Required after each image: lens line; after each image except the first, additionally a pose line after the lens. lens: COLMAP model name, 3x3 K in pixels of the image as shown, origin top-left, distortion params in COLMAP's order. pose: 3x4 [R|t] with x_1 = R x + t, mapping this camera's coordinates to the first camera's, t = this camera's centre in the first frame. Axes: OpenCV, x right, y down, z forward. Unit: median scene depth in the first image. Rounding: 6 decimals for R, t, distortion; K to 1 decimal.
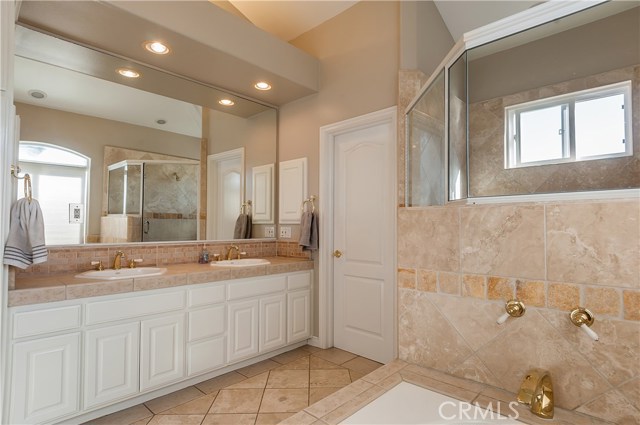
lens RADIAL K [[341.0, 0, 320.8], [0, 341.0, 215.1], [0, 0, 1]] dist [-0.001395, -0.001268]
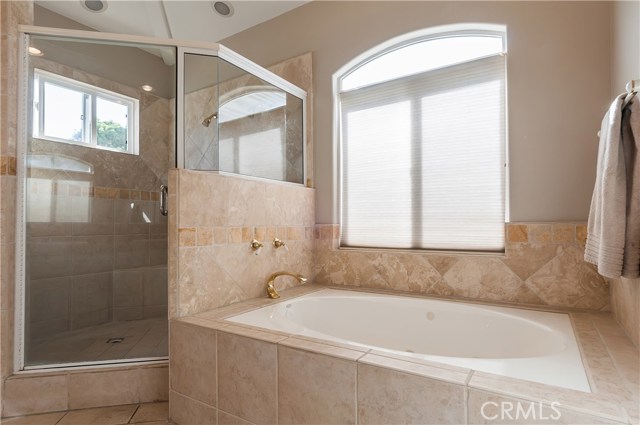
lens RADIAL K [[343.6, 0, 322.0], [0, 343.6, 220.1], [0, 0, 1]] dist [-0.000048, -0.000751]
pose [[-0.185138, 0.016213, 0.982579, -0.883467], [-0.024380, 0.999480, -0.021086, 0.148660], [-0.982410, -0.027859, -0.184646, 0.808023]]
